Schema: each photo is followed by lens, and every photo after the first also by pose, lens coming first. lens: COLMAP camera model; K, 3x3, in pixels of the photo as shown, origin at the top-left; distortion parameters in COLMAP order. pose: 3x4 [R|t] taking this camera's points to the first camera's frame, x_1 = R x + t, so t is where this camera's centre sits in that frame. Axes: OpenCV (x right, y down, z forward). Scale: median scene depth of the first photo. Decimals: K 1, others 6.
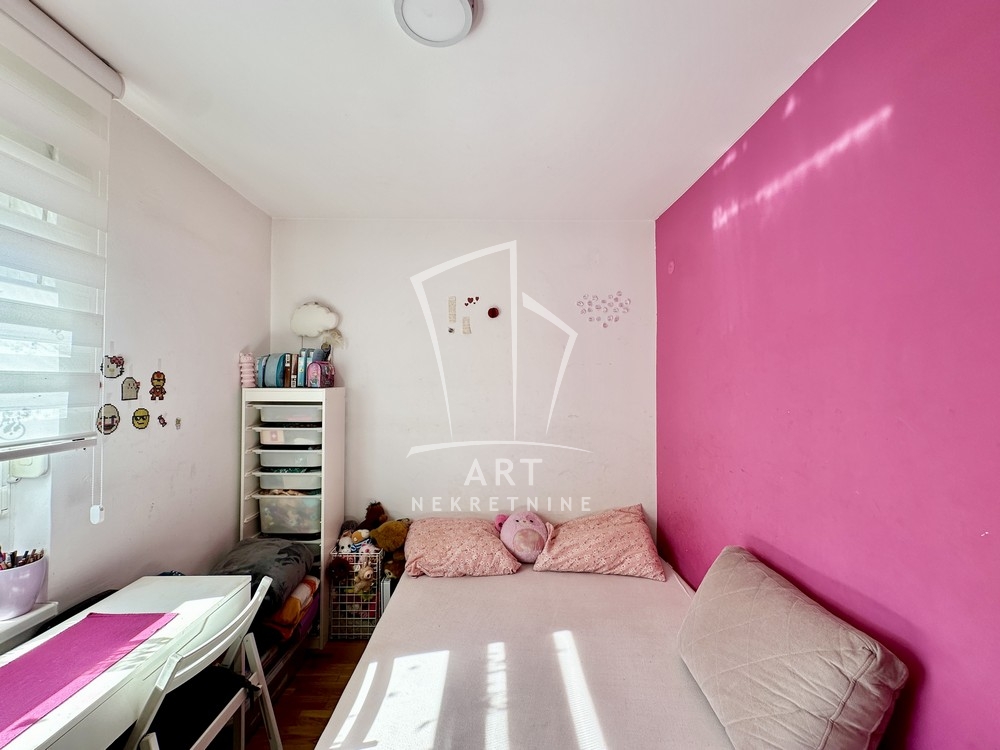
lens RADIAL K [[395.2, 0, 499.6], [0, 395.2, 375.4], [0, 0, 1]] dist [-0.003031, 0.000178]
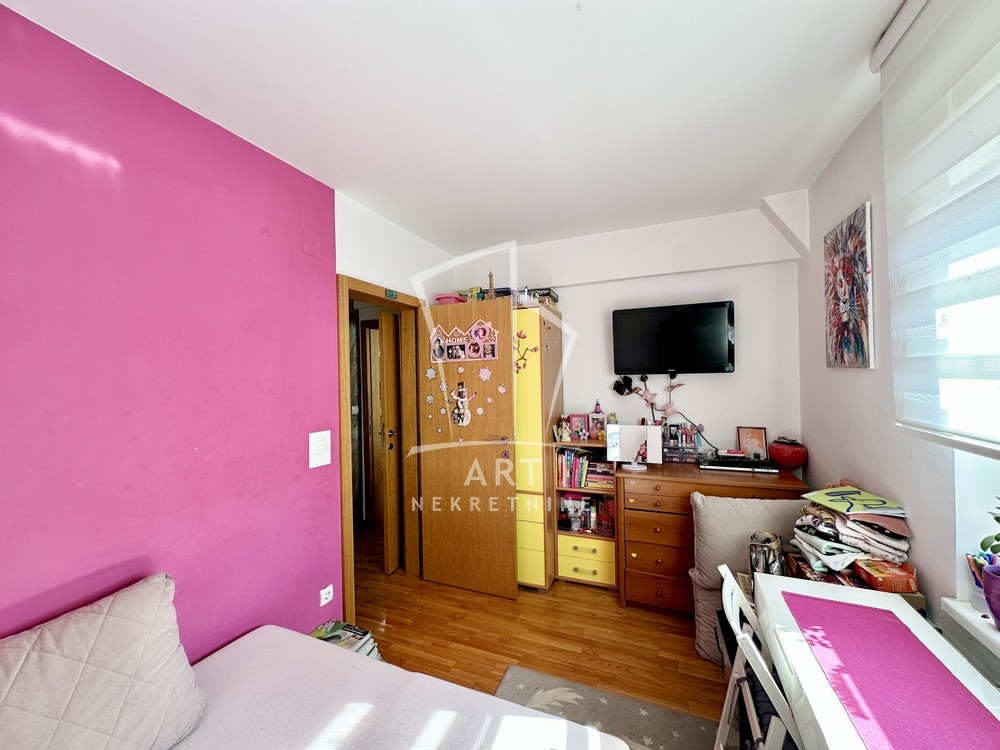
lens RADIAL K [[395.2, 0, 498.9], [0, 395.2, 373.1], [0, 0, 1]] dist [-0.003031, 0.000178]
pose [[-0.921619, 0.012959, 0.387878, -0.593403], [0.008962, 0.999886, -0.012113, 0.016203], [-0.387991, -0.007688, -0.921631, 1.630420]]
